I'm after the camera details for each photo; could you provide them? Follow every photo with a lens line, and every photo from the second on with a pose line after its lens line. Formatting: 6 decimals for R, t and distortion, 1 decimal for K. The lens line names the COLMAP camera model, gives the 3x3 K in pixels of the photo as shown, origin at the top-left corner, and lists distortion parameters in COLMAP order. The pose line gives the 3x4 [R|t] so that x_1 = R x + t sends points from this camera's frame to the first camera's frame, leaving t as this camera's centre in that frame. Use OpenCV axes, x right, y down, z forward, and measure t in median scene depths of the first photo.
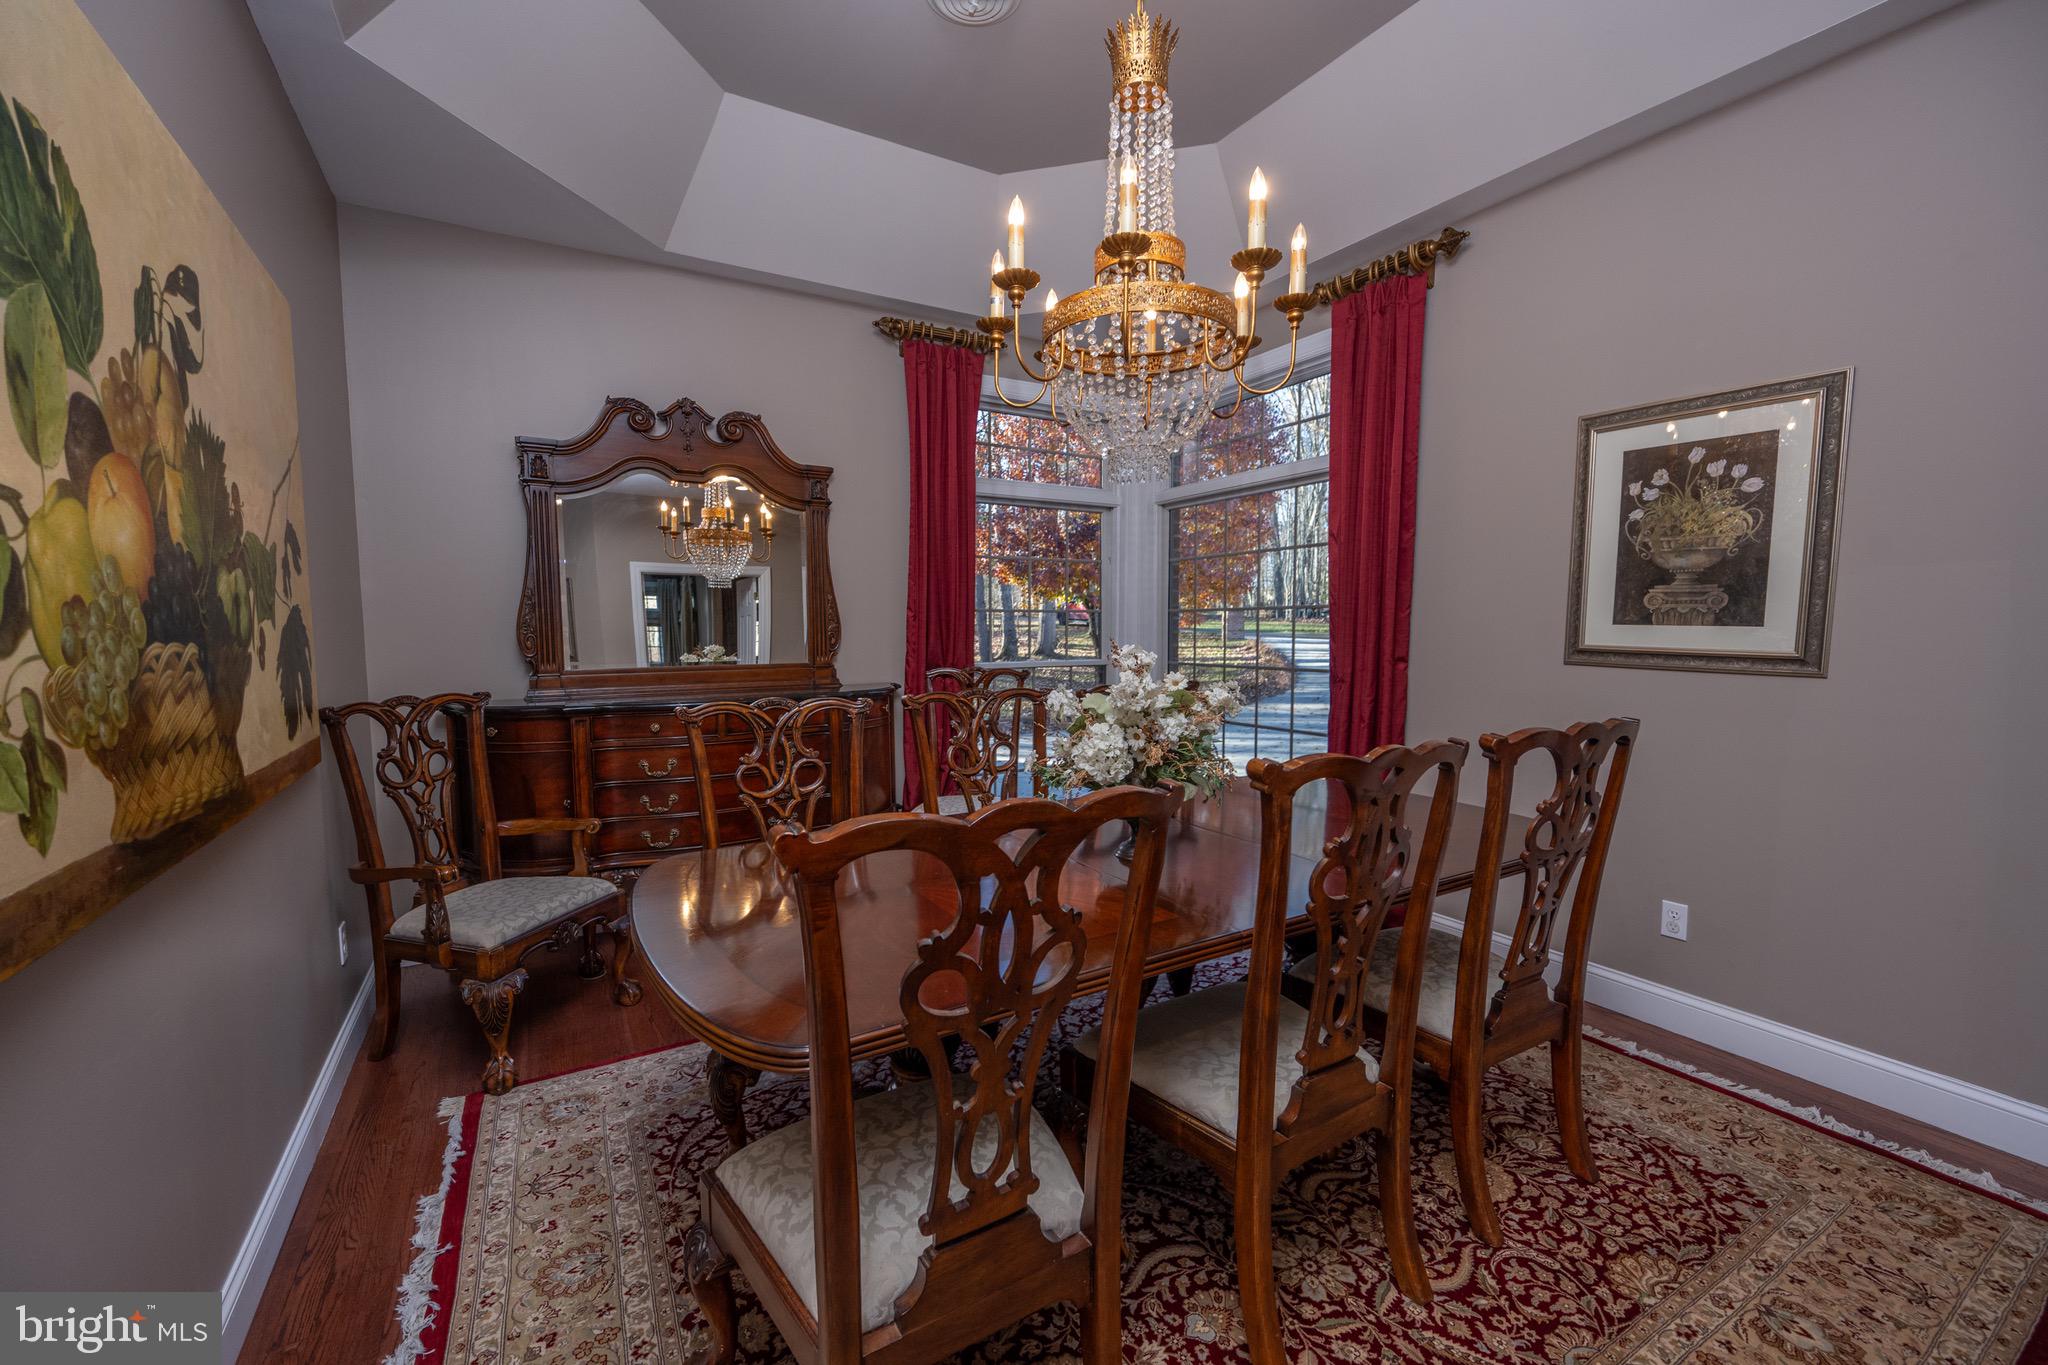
lens RADIAL K [[836.6, 0, 1034.5], [0, 836.6, 679.1], [0, 0, 1]] dist [0.000666, 0.000069]
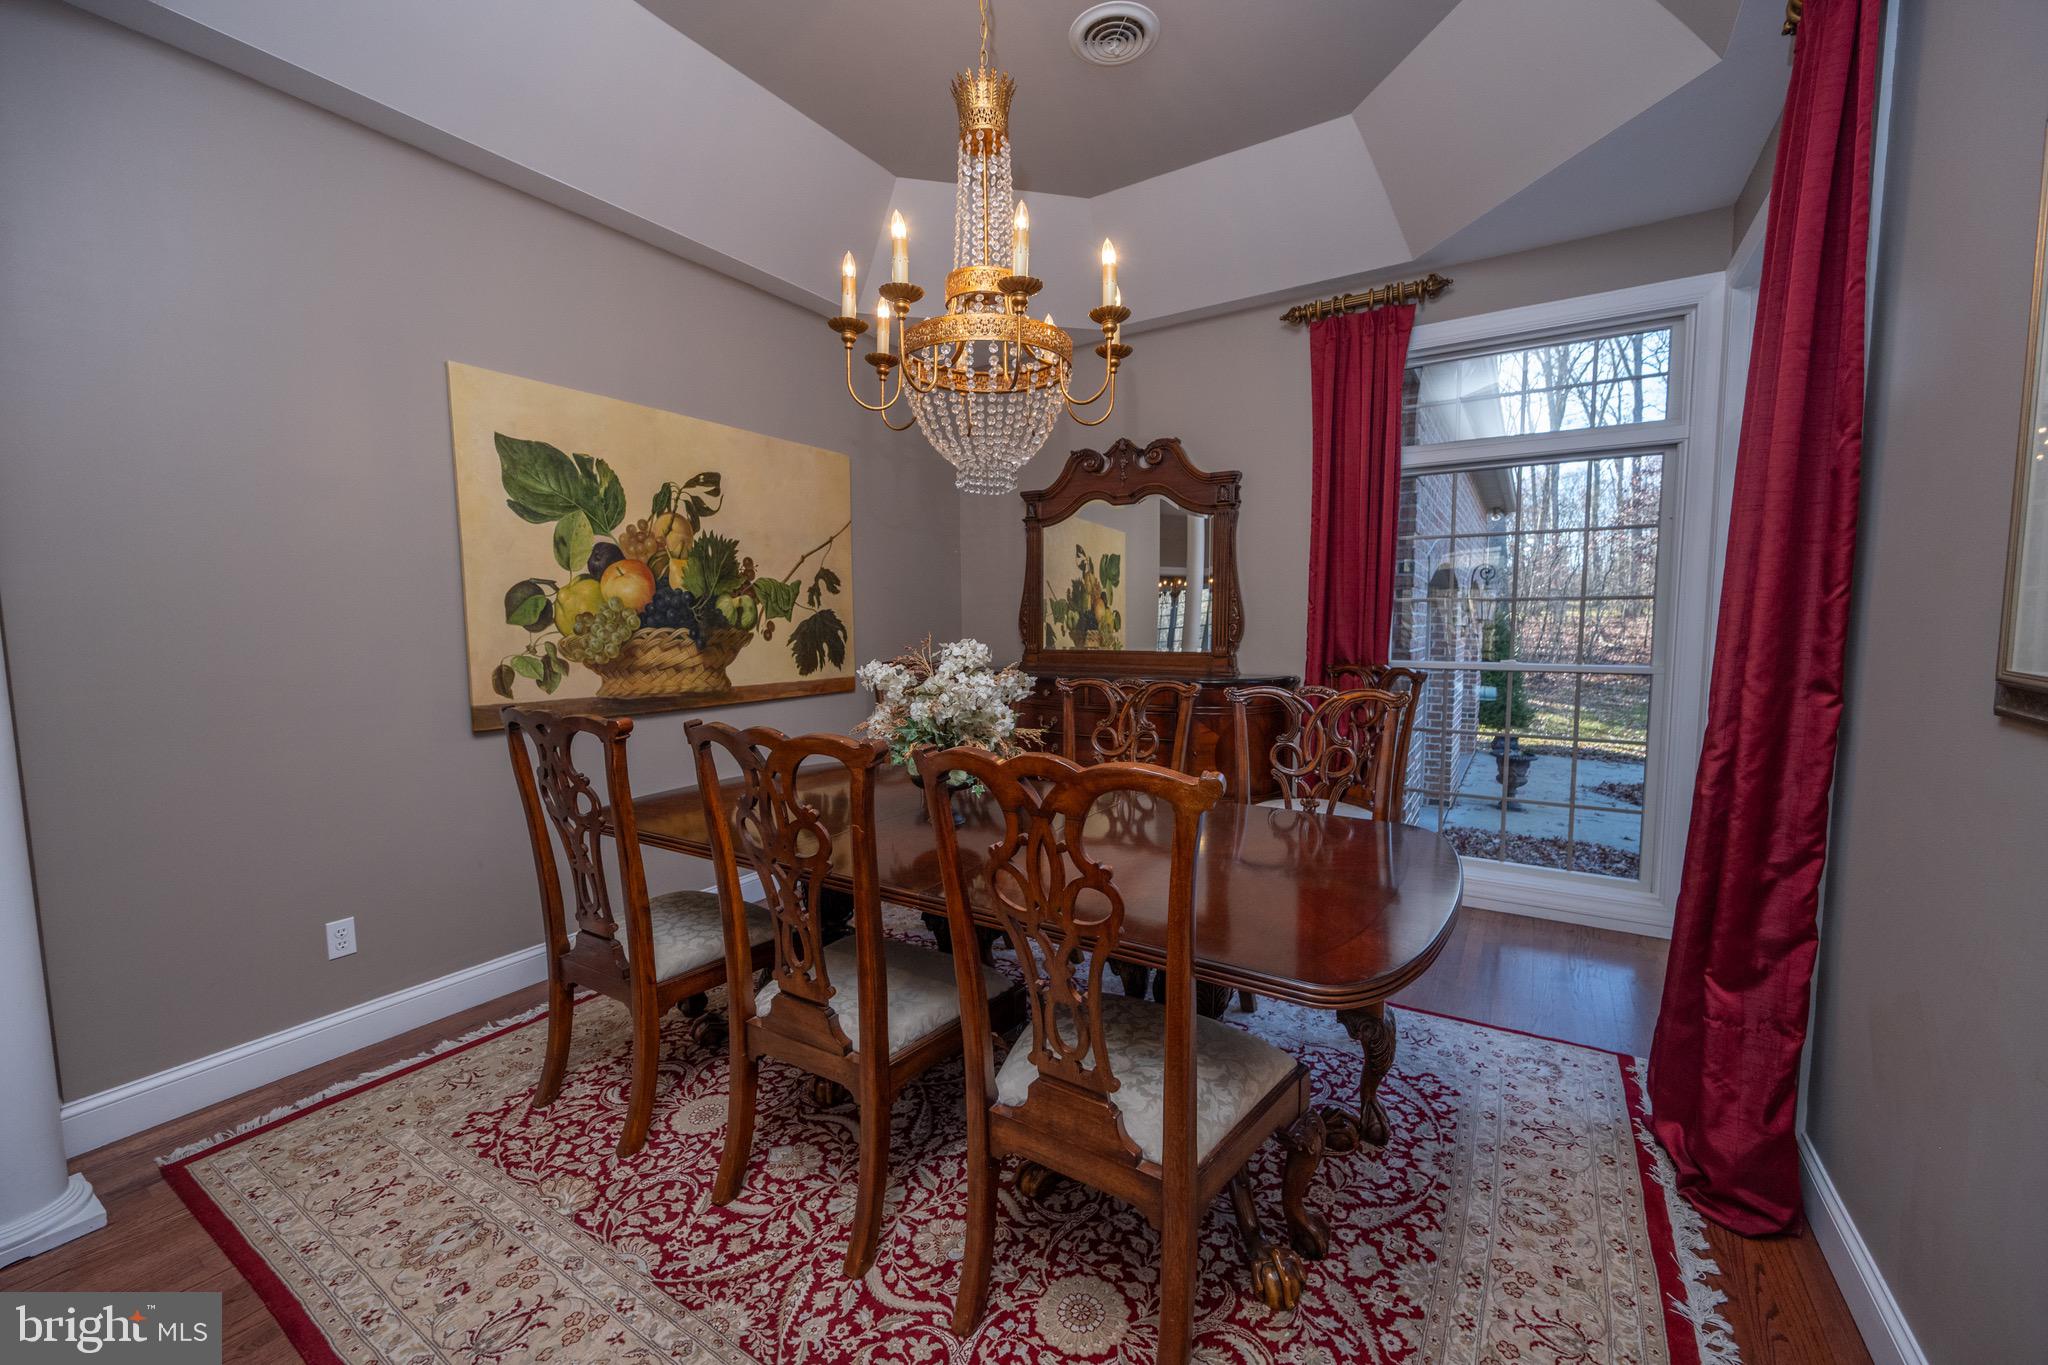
lens RADIAL K [[822.5, 0, 1032.4], [0, 822.5, 679.3], [0, 0, 1]] dist [-0.000519, -0.000062]
pose [[0.442804, 0.067871, -0.894046, 1.453343], [-0.053416, 0.997357, 0.049258, -0.058996], [0.895026, 0.025945, 0.445259, 0.739614]]
